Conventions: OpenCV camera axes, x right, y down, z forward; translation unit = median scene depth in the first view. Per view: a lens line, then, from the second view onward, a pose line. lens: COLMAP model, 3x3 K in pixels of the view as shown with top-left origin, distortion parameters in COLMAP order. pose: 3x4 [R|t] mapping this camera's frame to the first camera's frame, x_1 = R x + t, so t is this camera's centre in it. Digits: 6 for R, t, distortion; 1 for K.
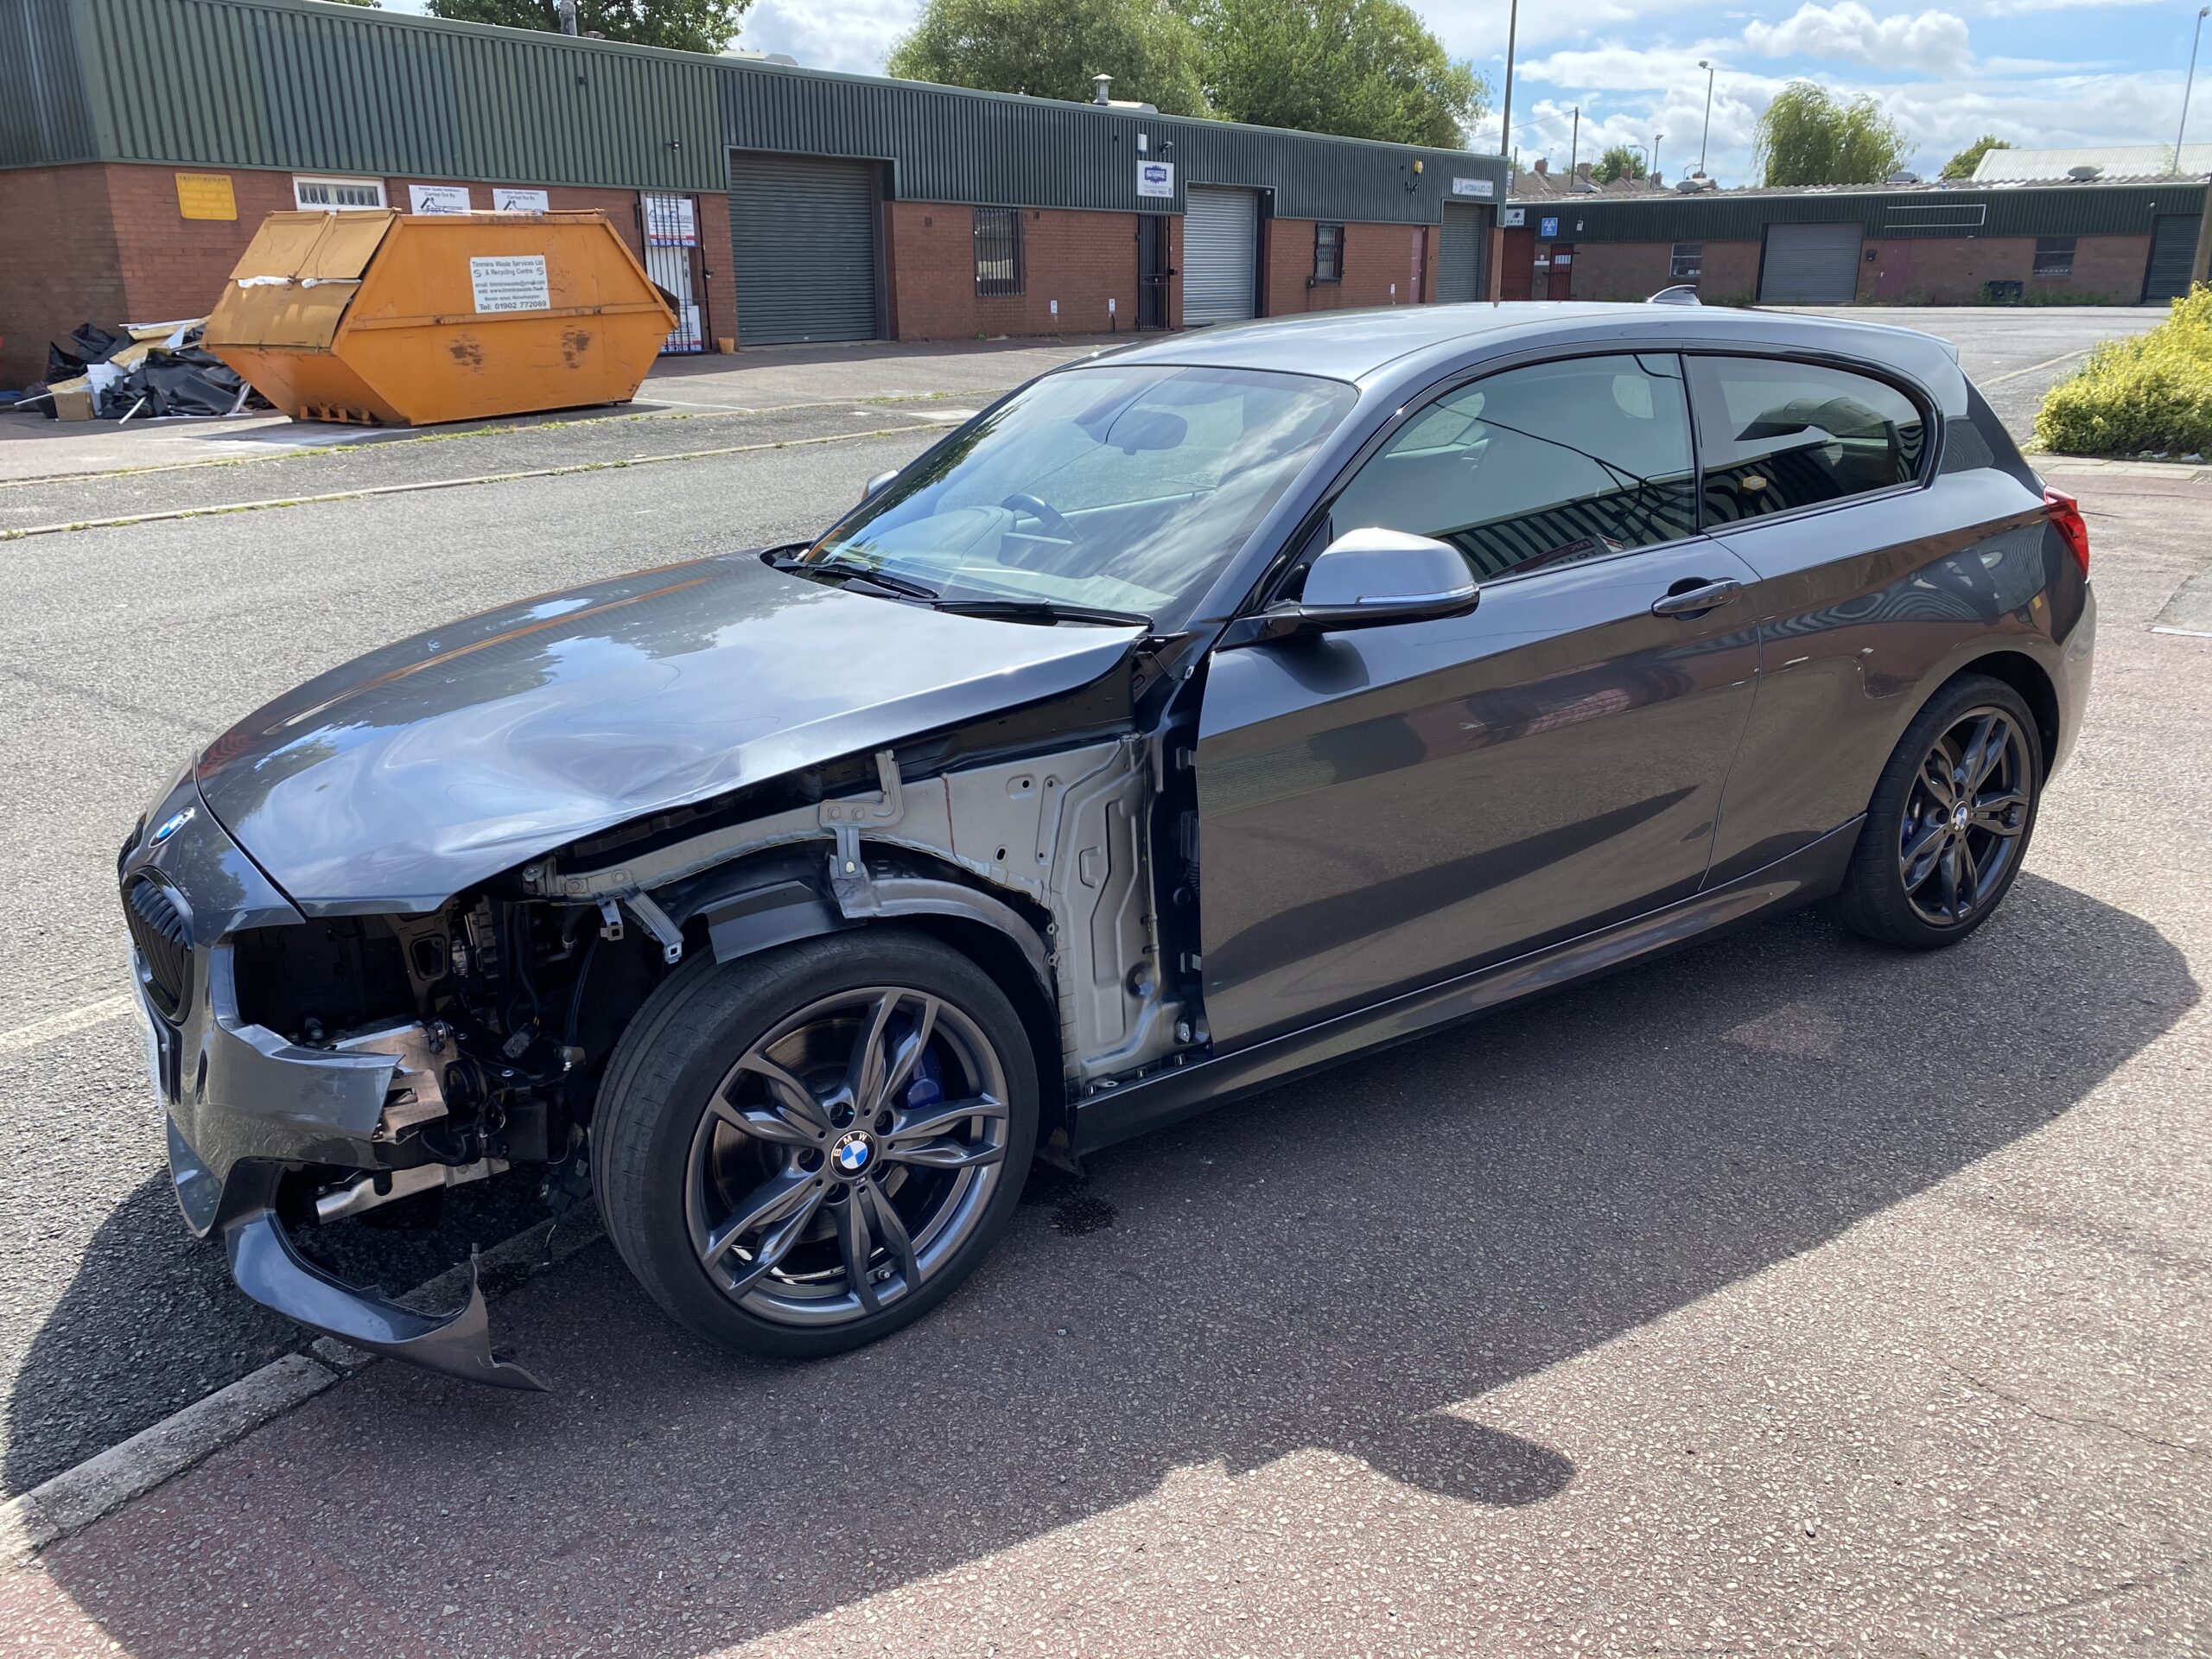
lens RADIAL K [[1651.9, 0, 1123.0], [0, 1651.9, 816.6], [0, 0, 1]] dist [0.023983, -0.018195]
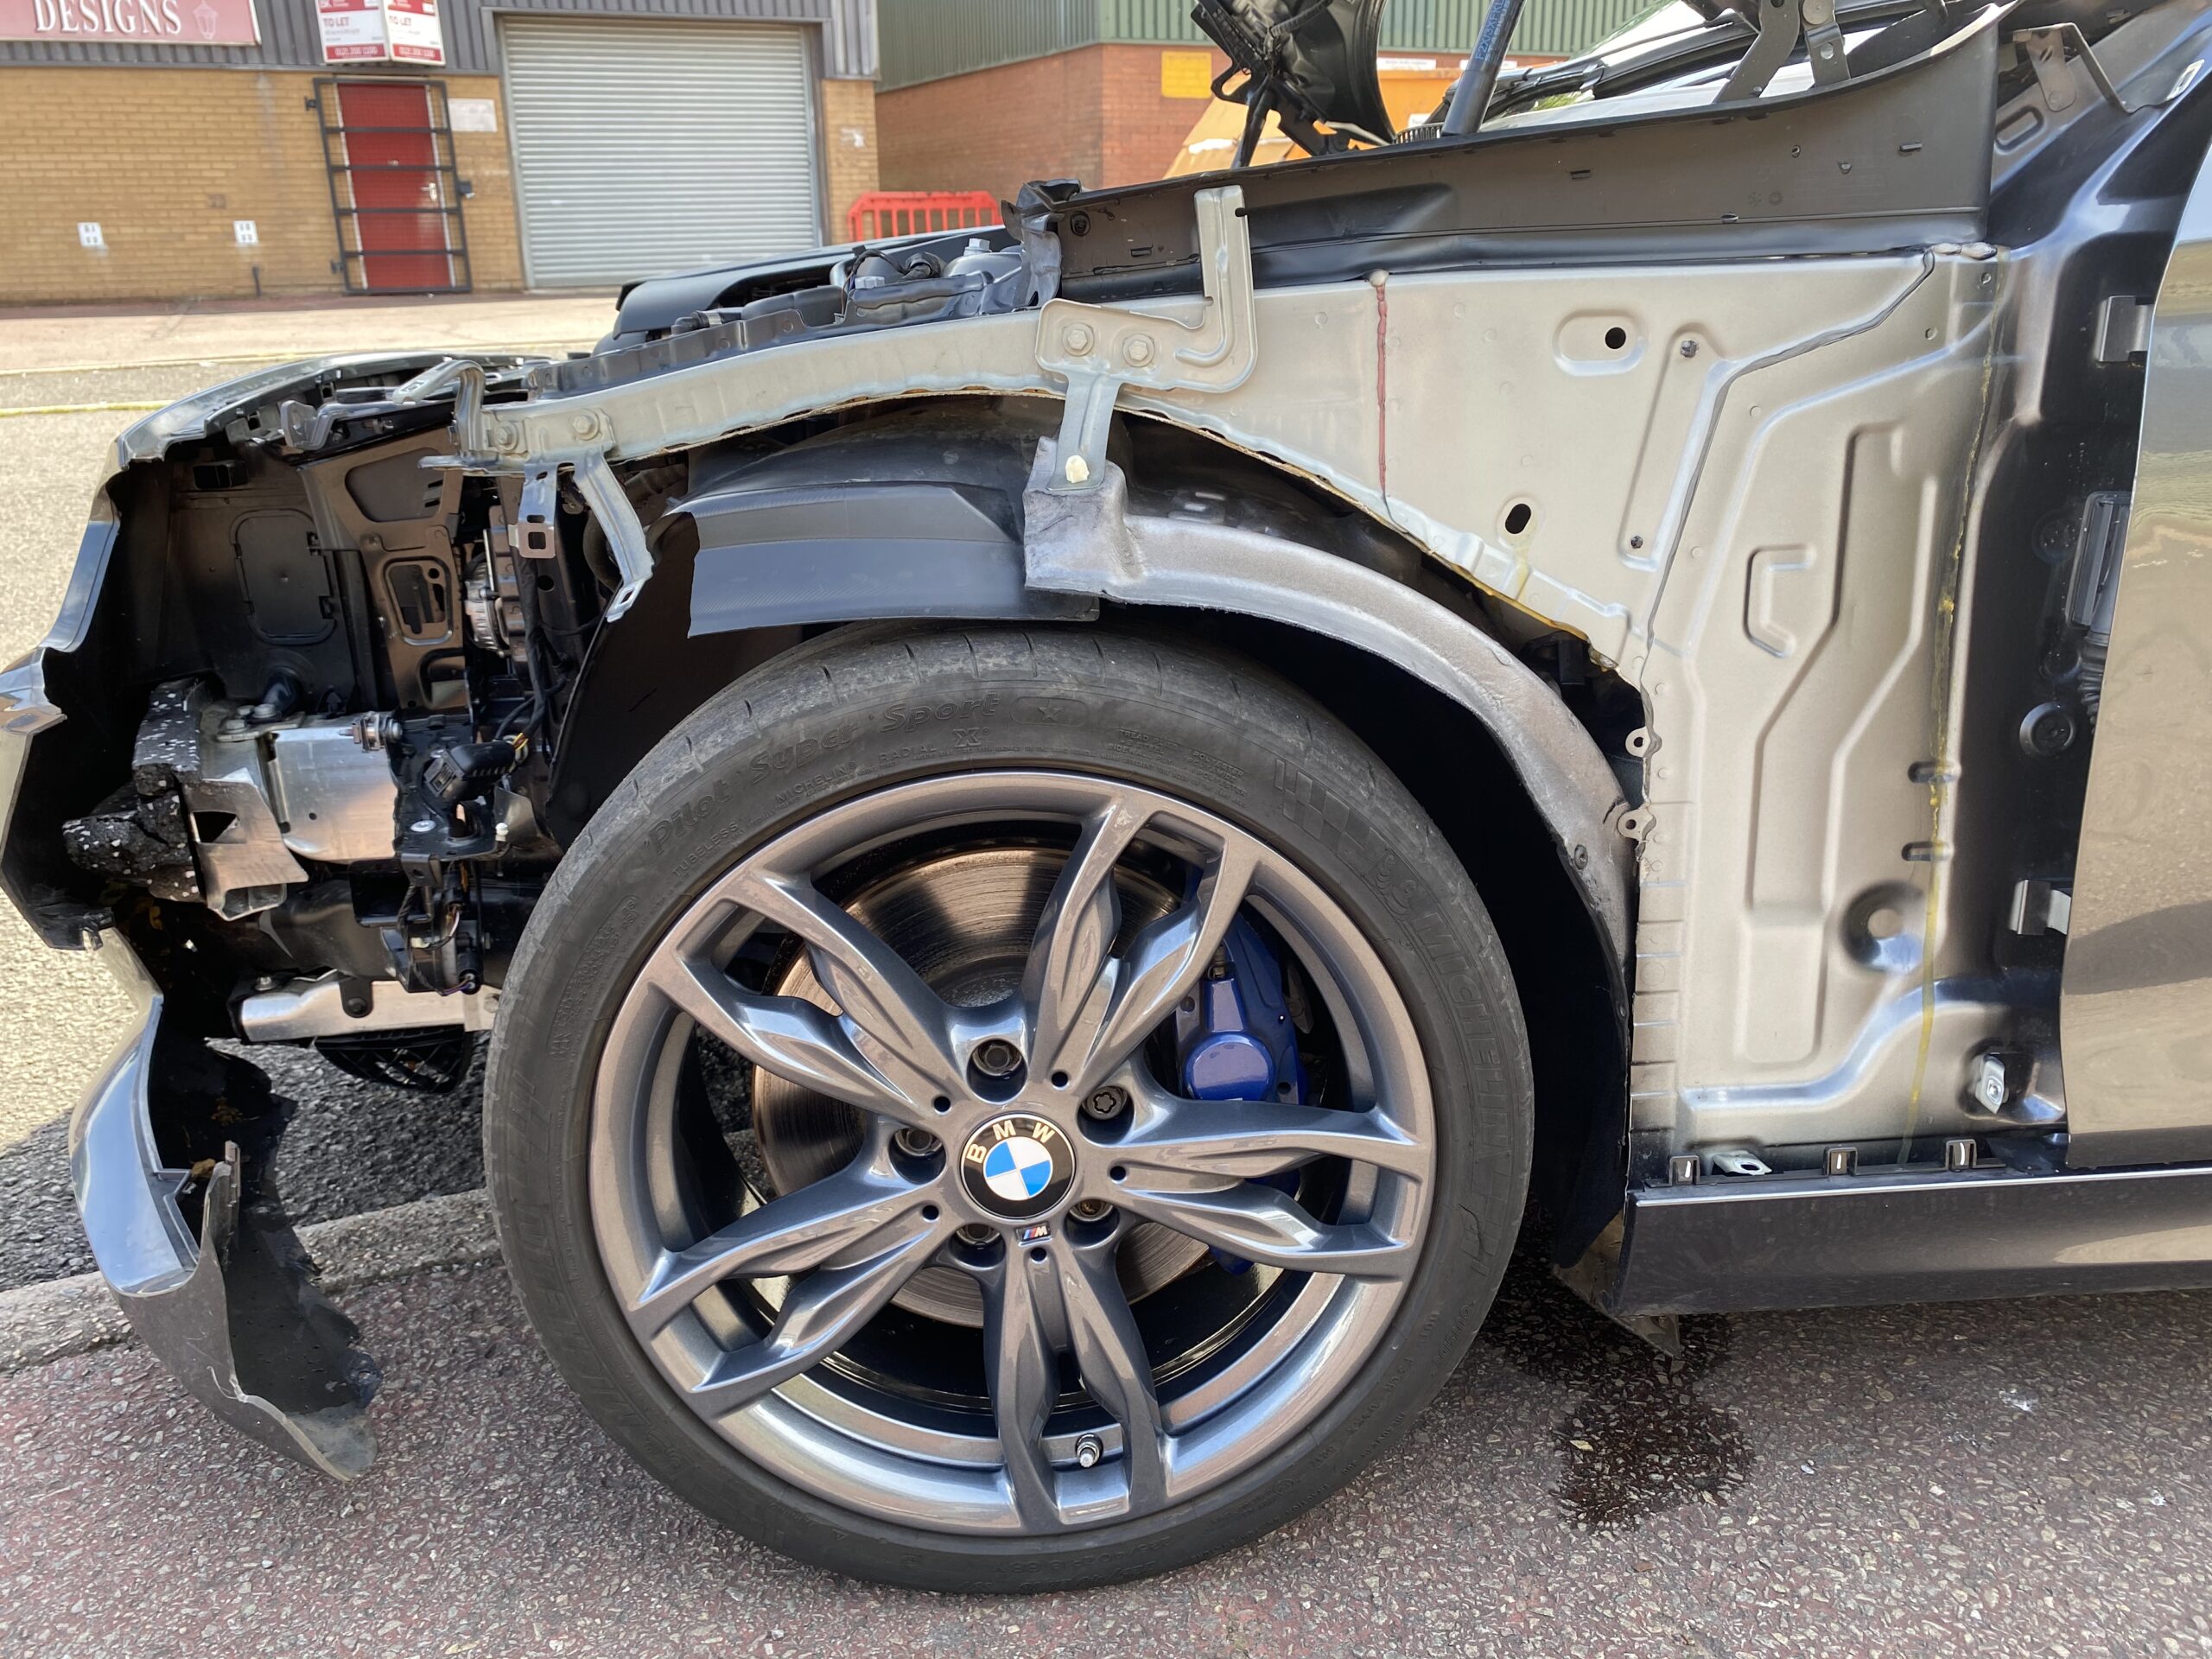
lens RADIAL K [[1651.9, 0, 1130.0], [0, 1651.9, 825.8], [0, 0, 1]] dist [0.023983, -0.018195]
pose [[0.849481, 0.165502, -0.500991, 0.055770], [-0.147966, 0.986153, 0.074884, 0.078749], [0.506447, 0.010517, 0.862207, 0.622810]]
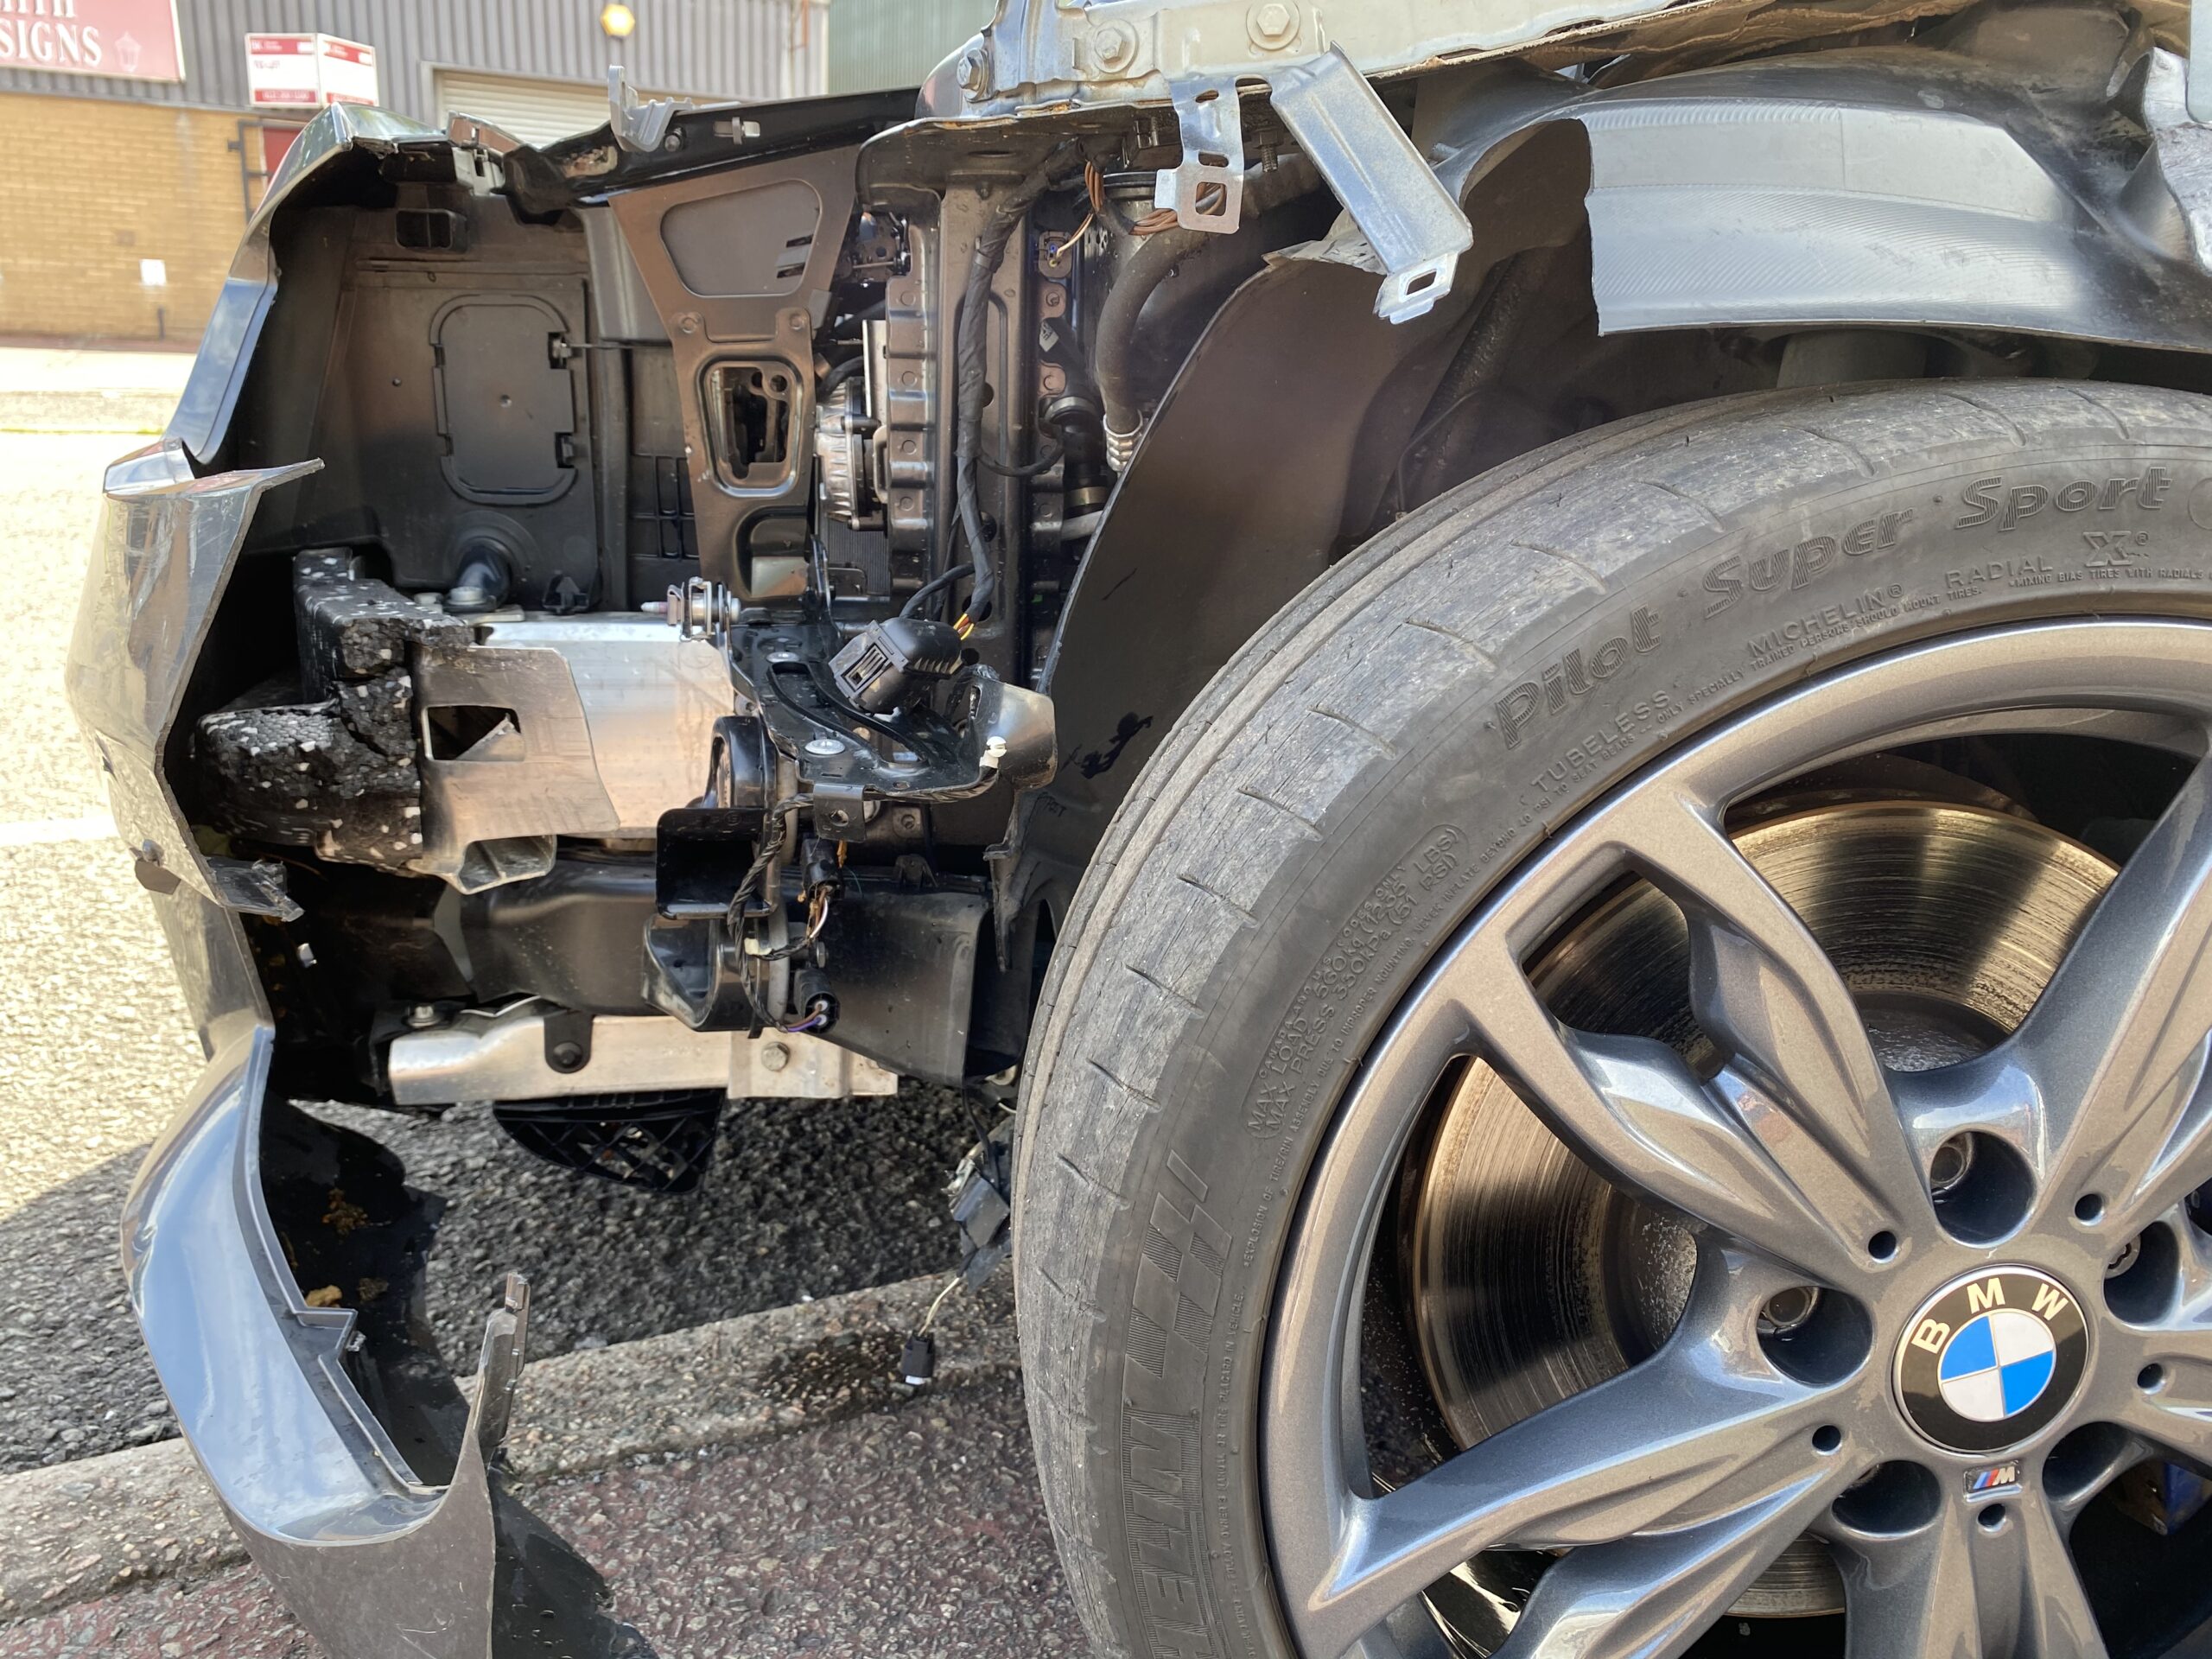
lens RADIAL K [[1651.9, 0, 1110.0], [0, 1651.9, 840.3], [0, 0, 1]] dist [0.023983, -0.018195]
pose [[0.873081, 0.171334, -0.456481, -0.170168], [-0.190149, 0.981743, 0.004798, 0.147489], [0.448969, 0.082610, 0.889720, 0.696470]]
